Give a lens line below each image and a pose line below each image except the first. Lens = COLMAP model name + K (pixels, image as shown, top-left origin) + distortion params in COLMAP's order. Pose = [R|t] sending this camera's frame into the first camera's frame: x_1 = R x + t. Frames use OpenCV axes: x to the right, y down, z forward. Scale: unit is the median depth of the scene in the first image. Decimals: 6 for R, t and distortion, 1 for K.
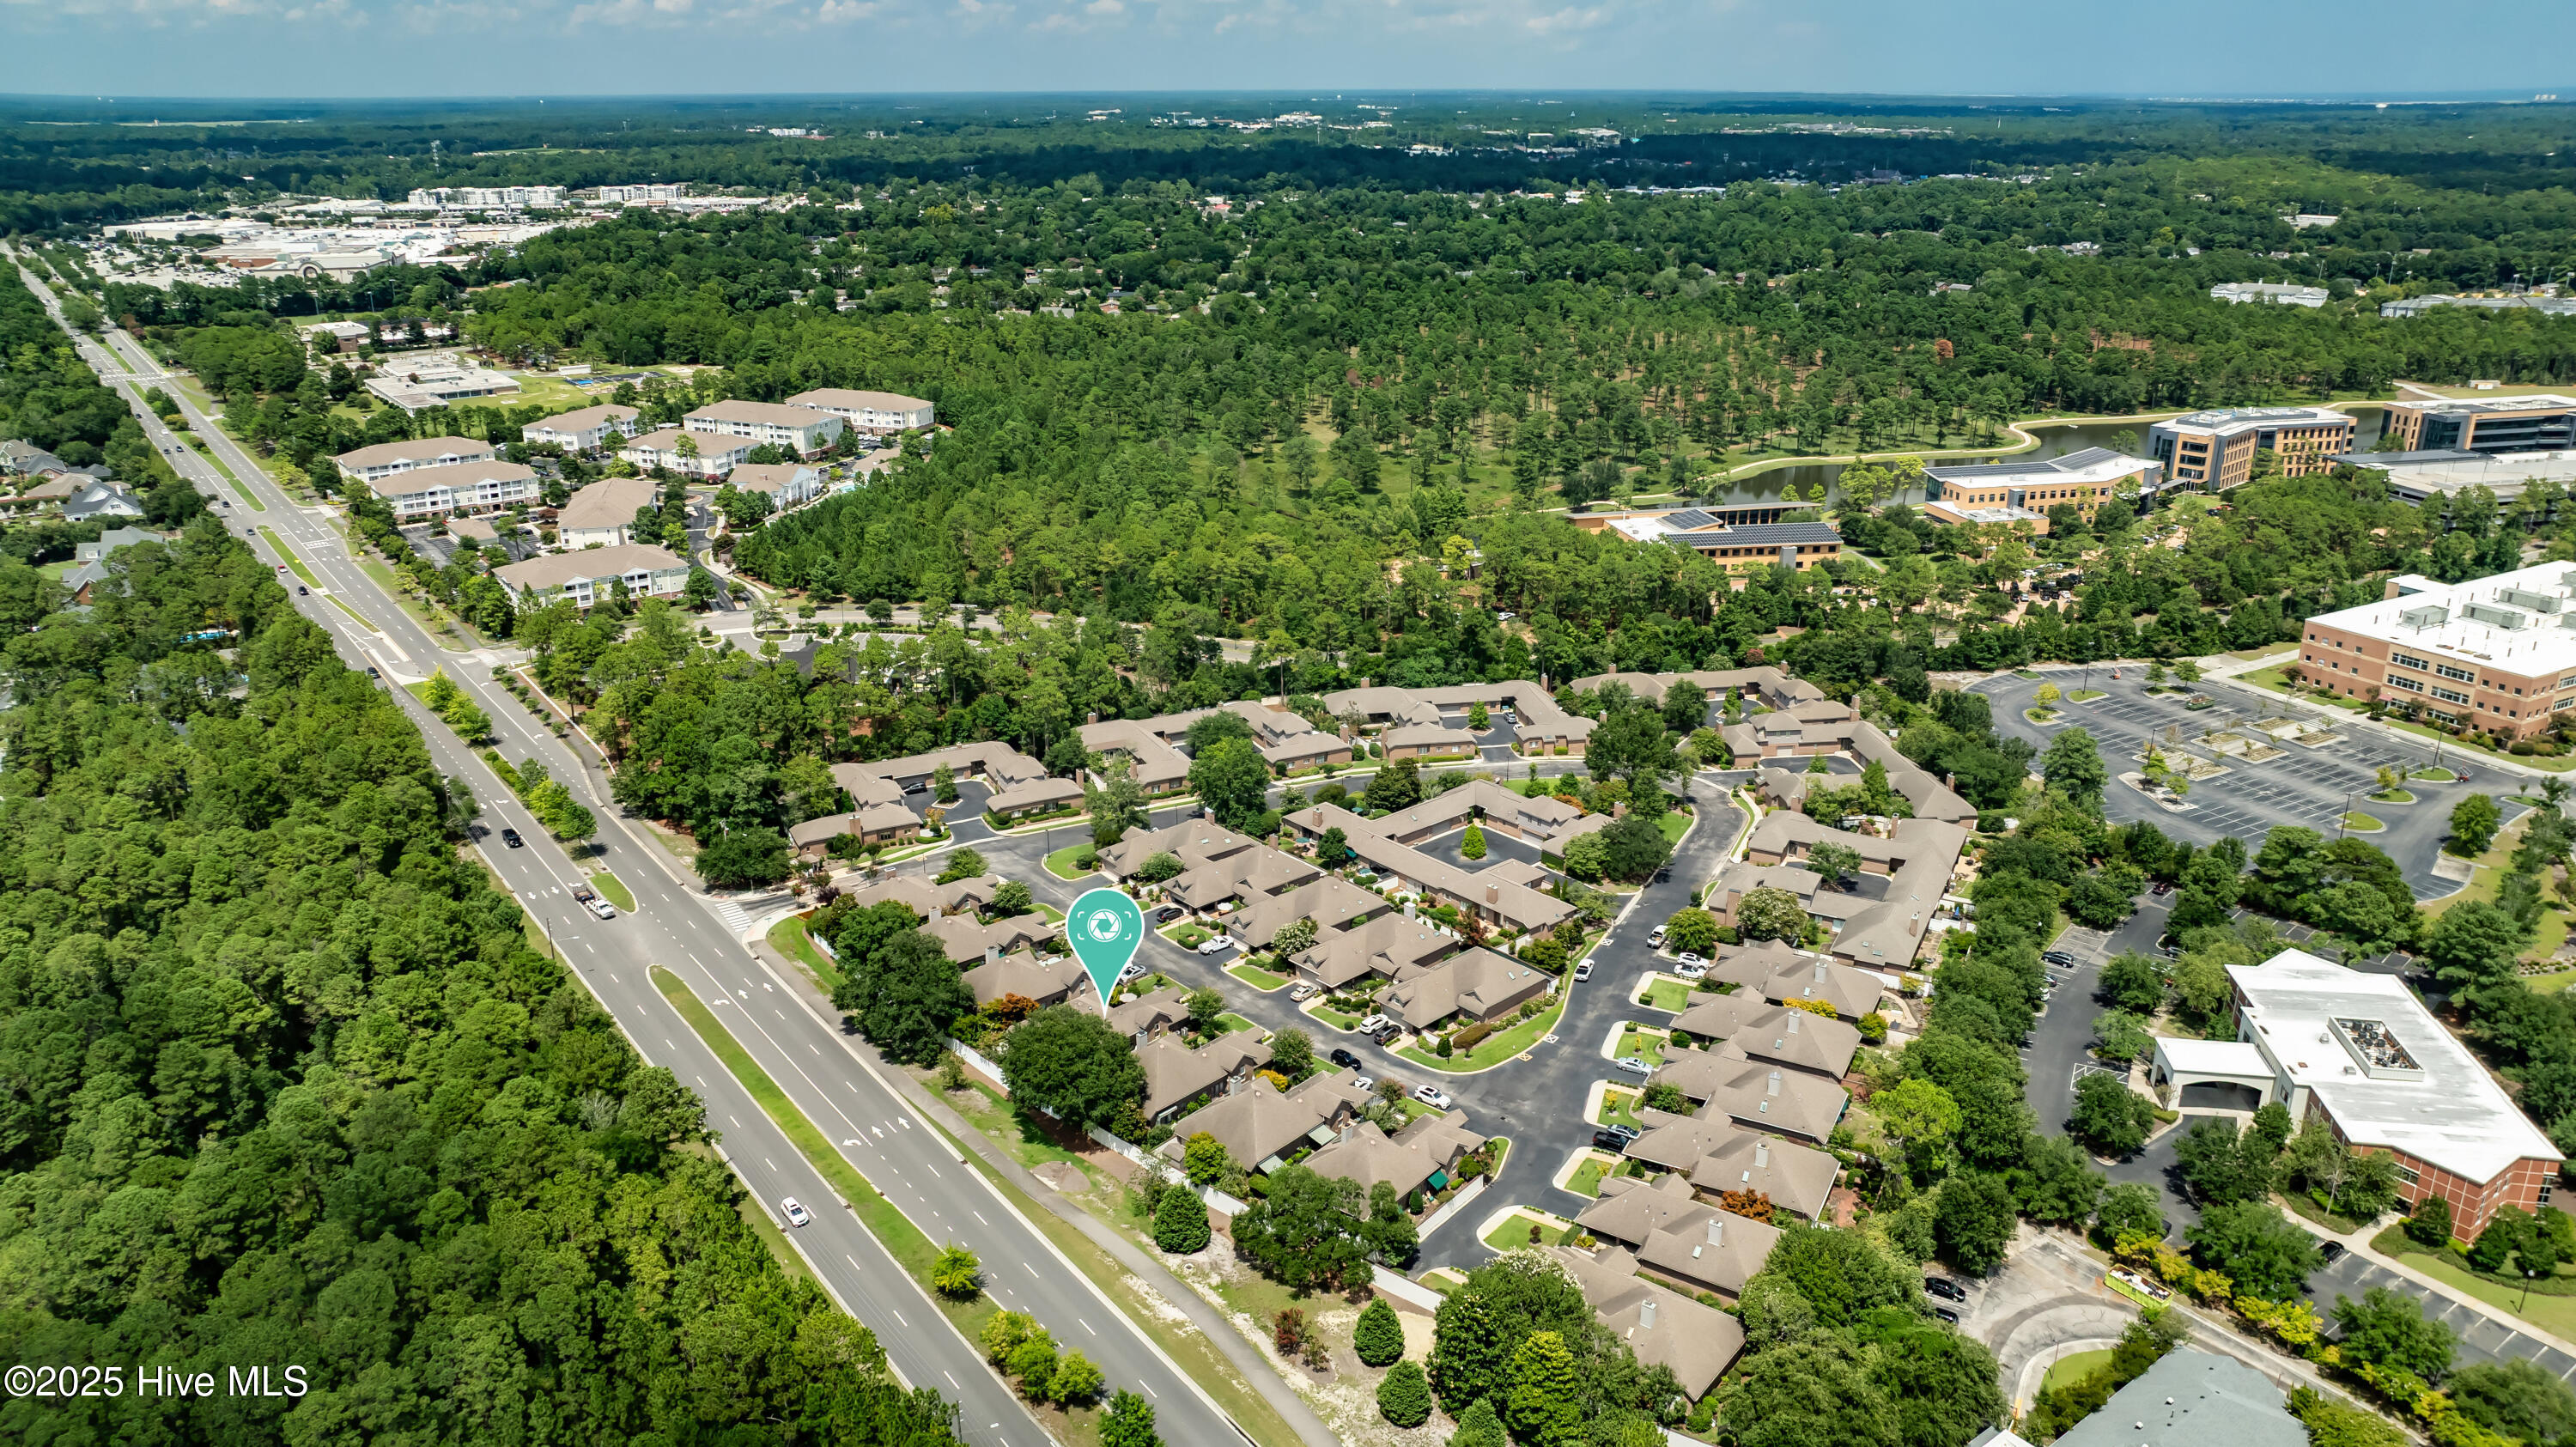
lens RADIAL K [[1844.1, 0, 1270.2], [0, 1844.1, 711.2], [0, 0, 1]] dist [-0.005132, -0.000696]
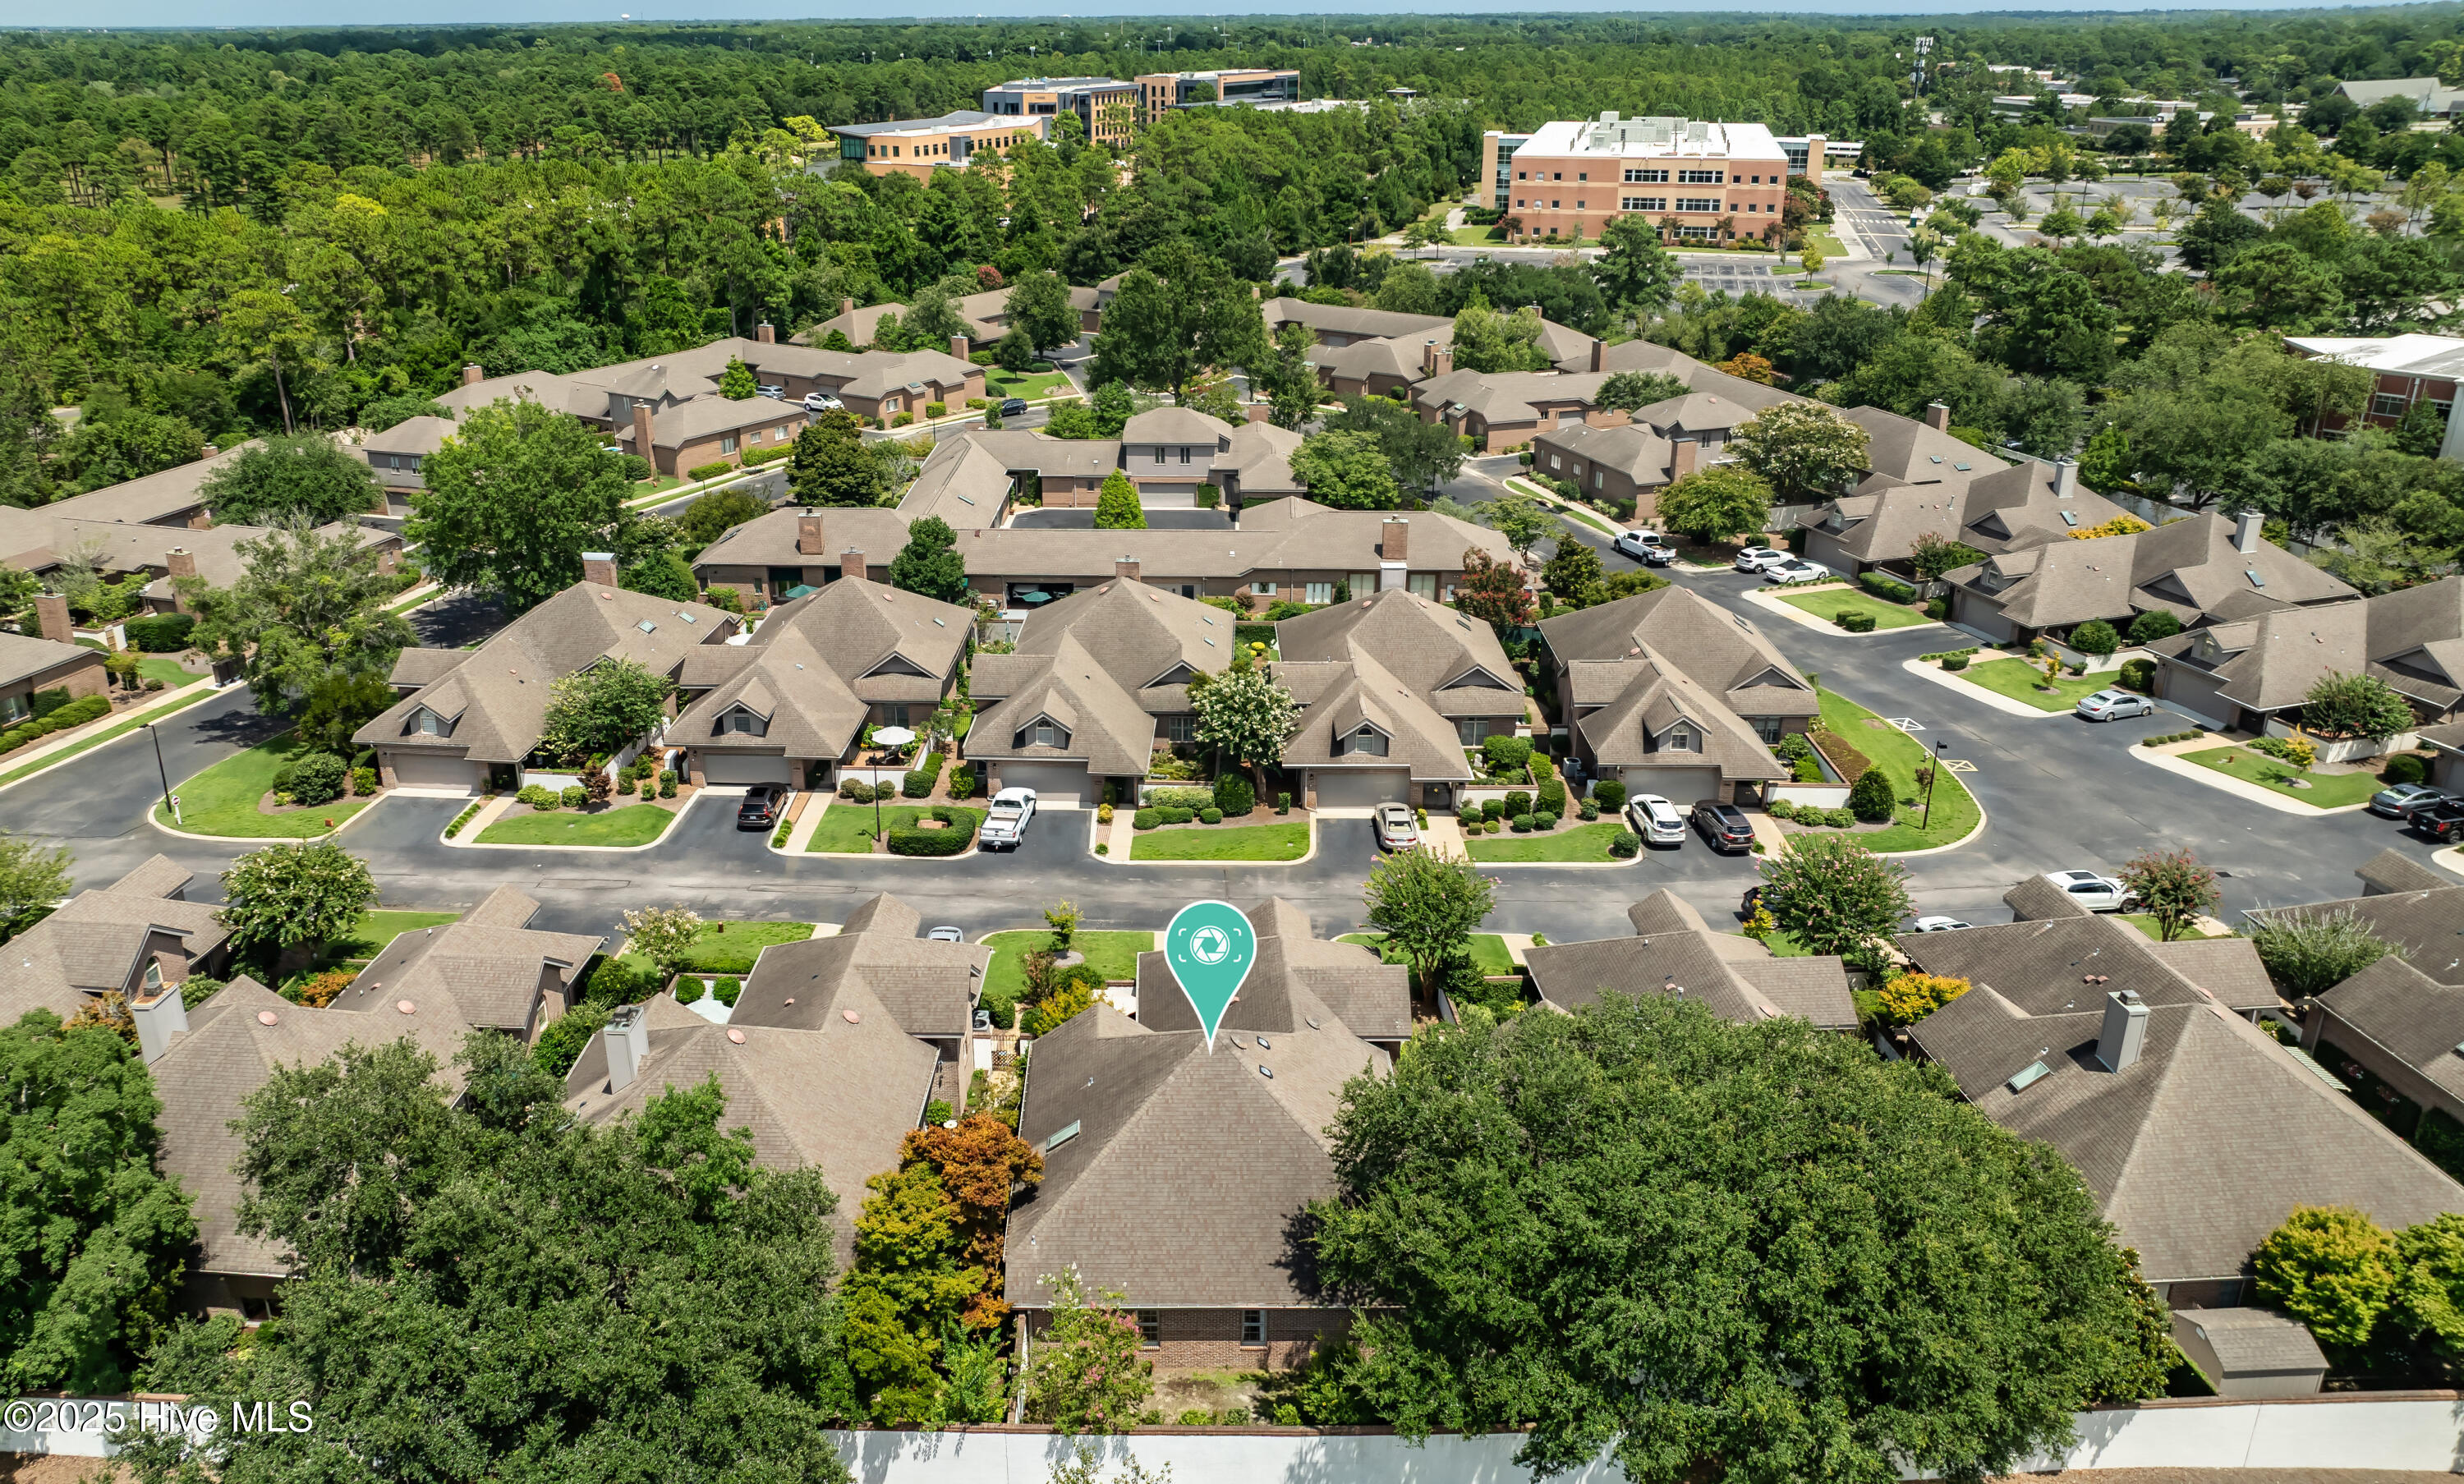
lens RADIAL K [[1852.5, 0, 1134.9], [0, 1852.5, 747.3], [0, 0, 1]] dist [0.000289, -0.047689]
pose [[0.691955, -0.264709, 0.671660, -0.209184], [0.239503, 0.961835, 0.132331, 0.064665], [-0.681055, 0.069298, 0.728946, 0.637314]]
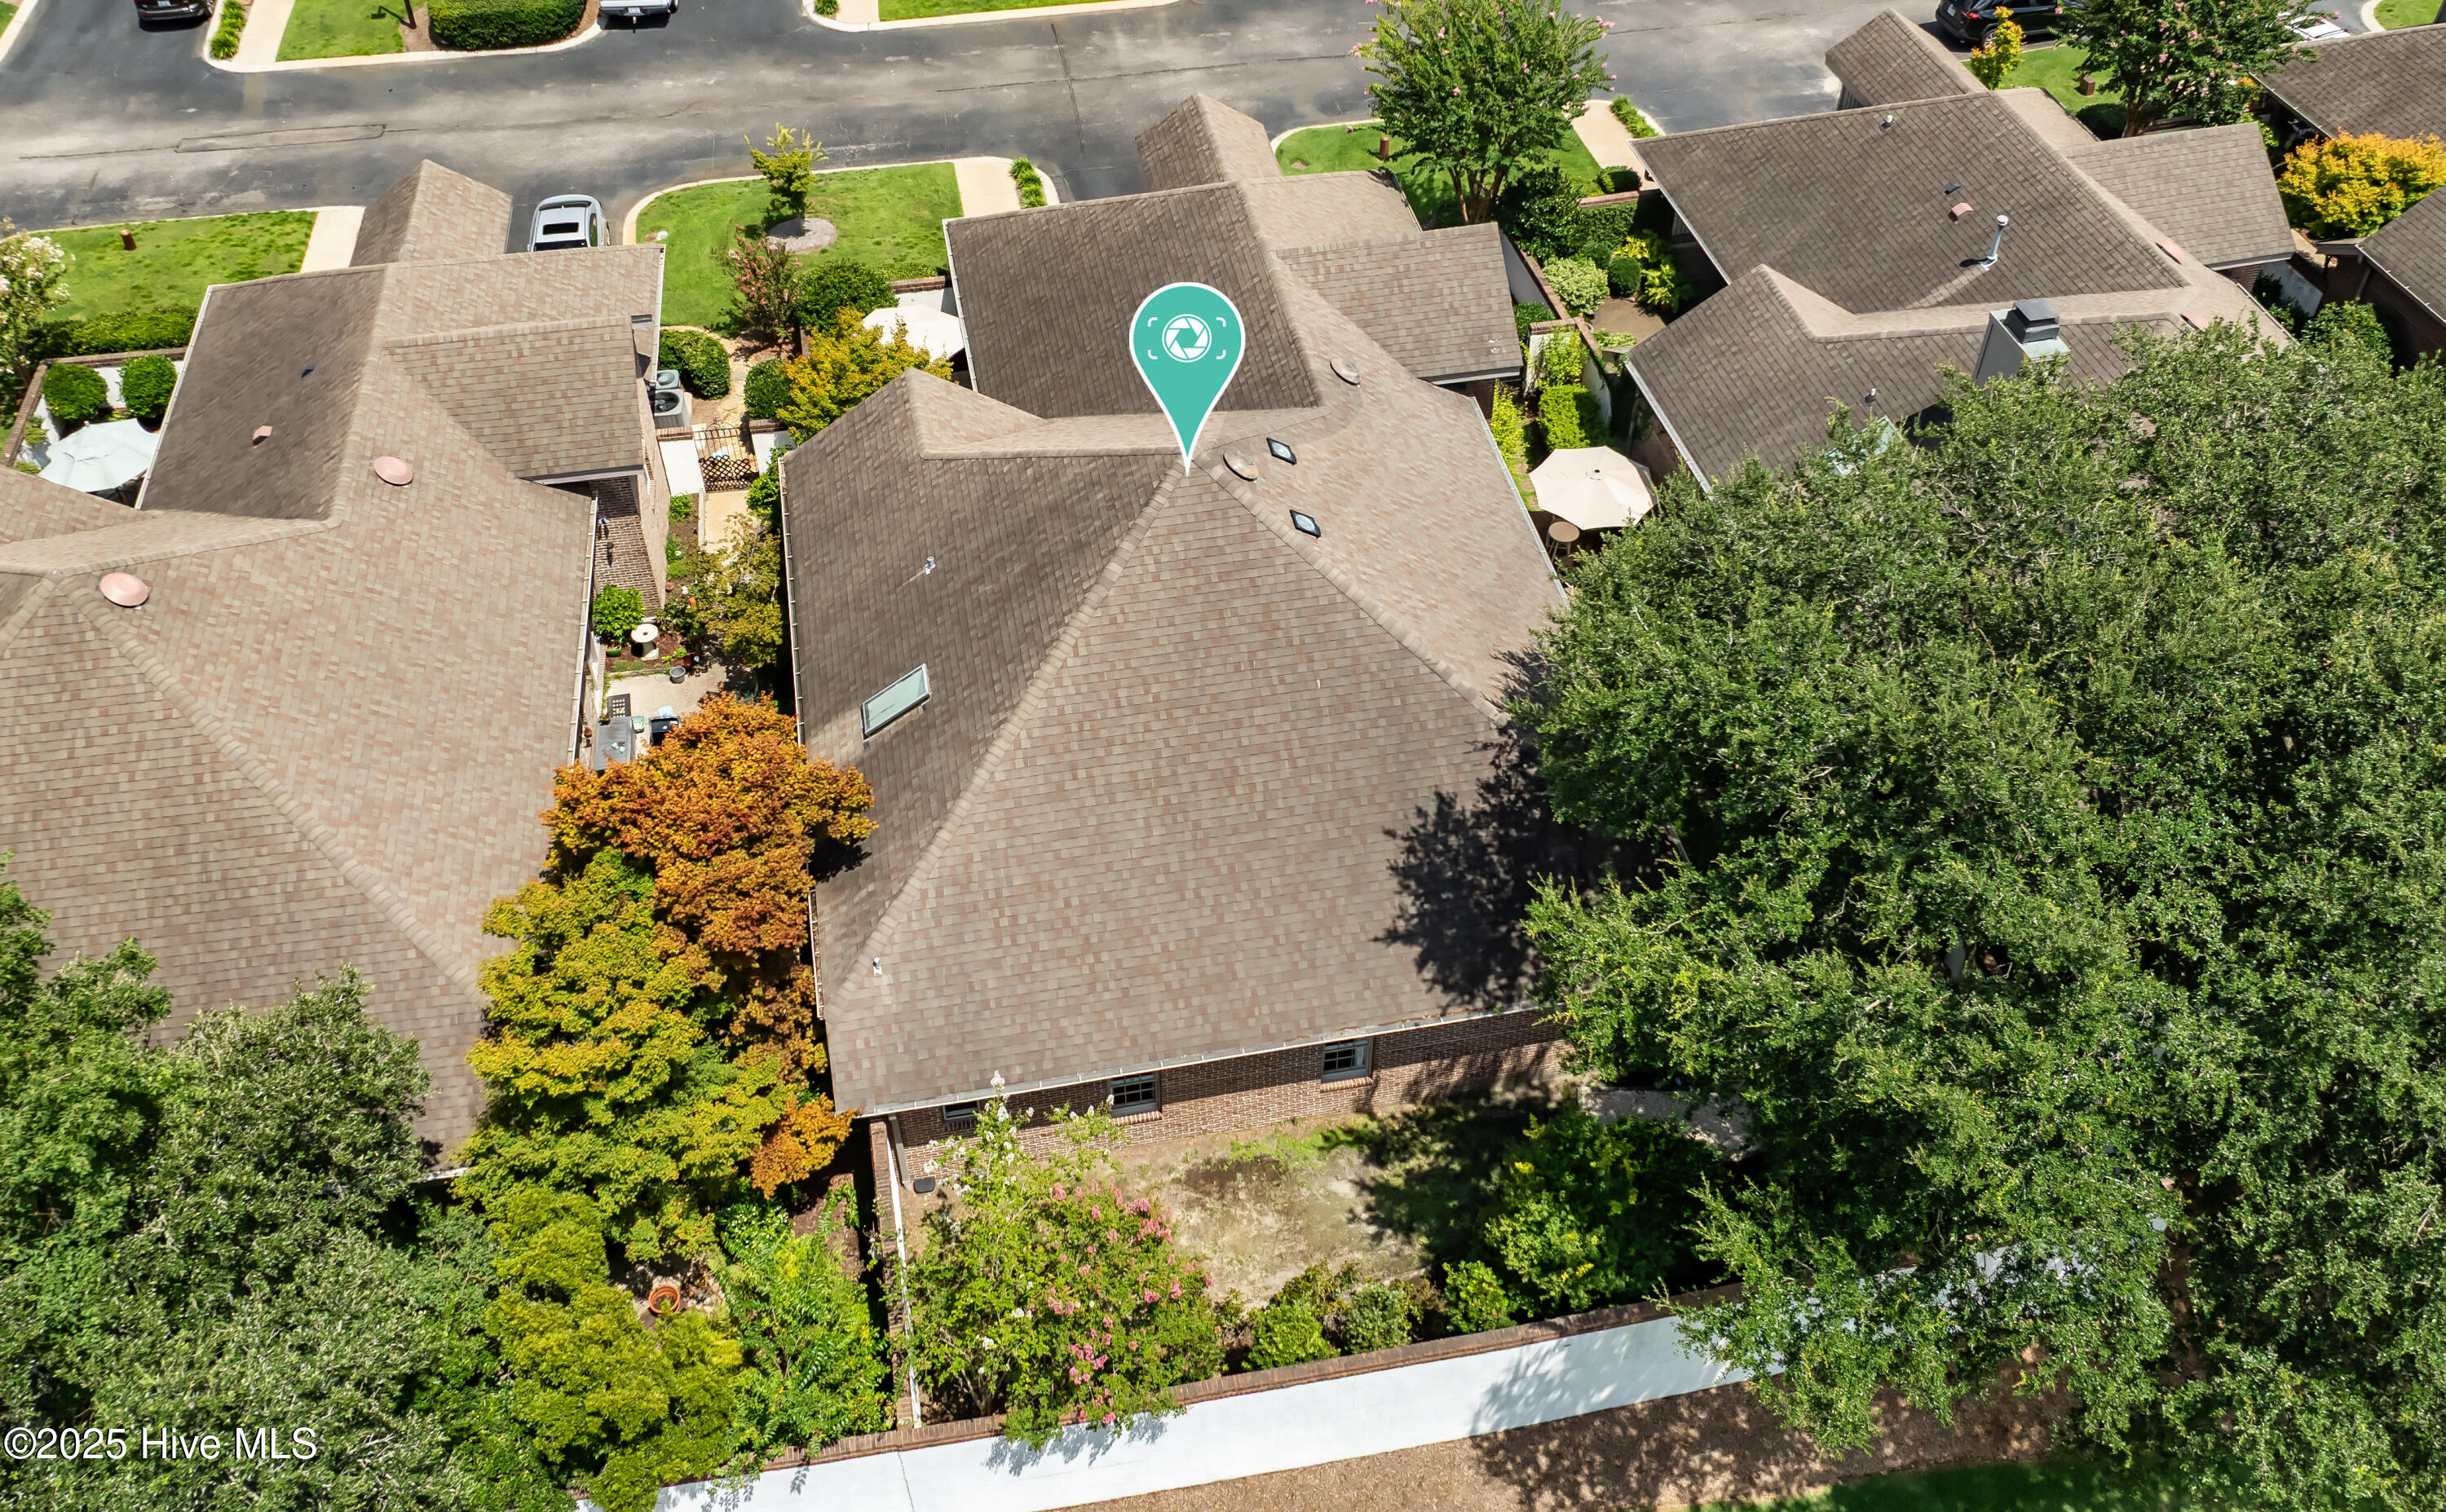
lens RADIAL K [[2087.5, 0, 1175.8], [0, 2087.5, 674.3], [0, 0, 1]] dist [-0.010096, -0.003638]
pose [[0.541829, -0.591707, 0.596913, -0.148726], [0.281134, 0.796880, 0.534740, 0.074984], [-0.792077, -0.121925, 0.598121, 0.713356]]
